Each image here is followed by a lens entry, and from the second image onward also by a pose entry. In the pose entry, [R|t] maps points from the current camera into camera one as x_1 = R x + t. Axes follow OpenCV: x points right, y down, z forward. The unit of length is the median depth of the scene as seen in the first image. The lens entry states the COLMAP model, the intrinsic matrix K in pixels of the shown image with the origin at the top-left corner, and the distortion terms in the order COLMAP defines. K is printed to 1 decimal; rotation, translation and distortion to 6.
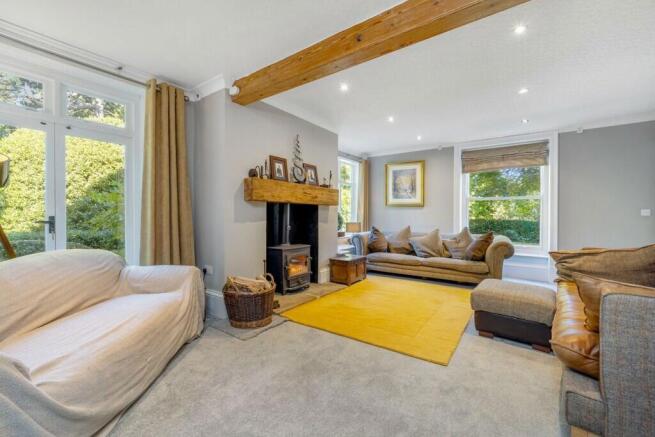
lens RADIAL K [[273.1, 0, 329.3], [0, 273.1, 217.2], [0, 0, 1]] dist [-0.009997, 0.000317]
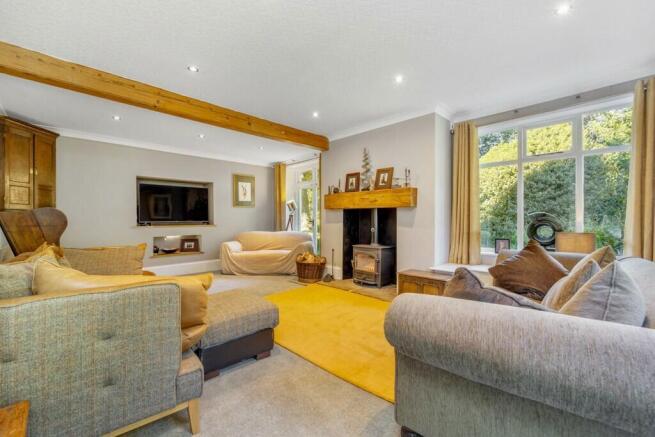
lens RADIAL K [[273.1, 0, 329.3], [0, 273.1, 217.2], [0, 0, 1]] dist [-0.009997, 0.000317]
pose [[-0.151500, -0.012256, -0.988381, 1.029376], [-0.003449, 0.999924, -0.011871, 0.001516], [0.988451, 0.001610, -0.151531, 1.020939]]
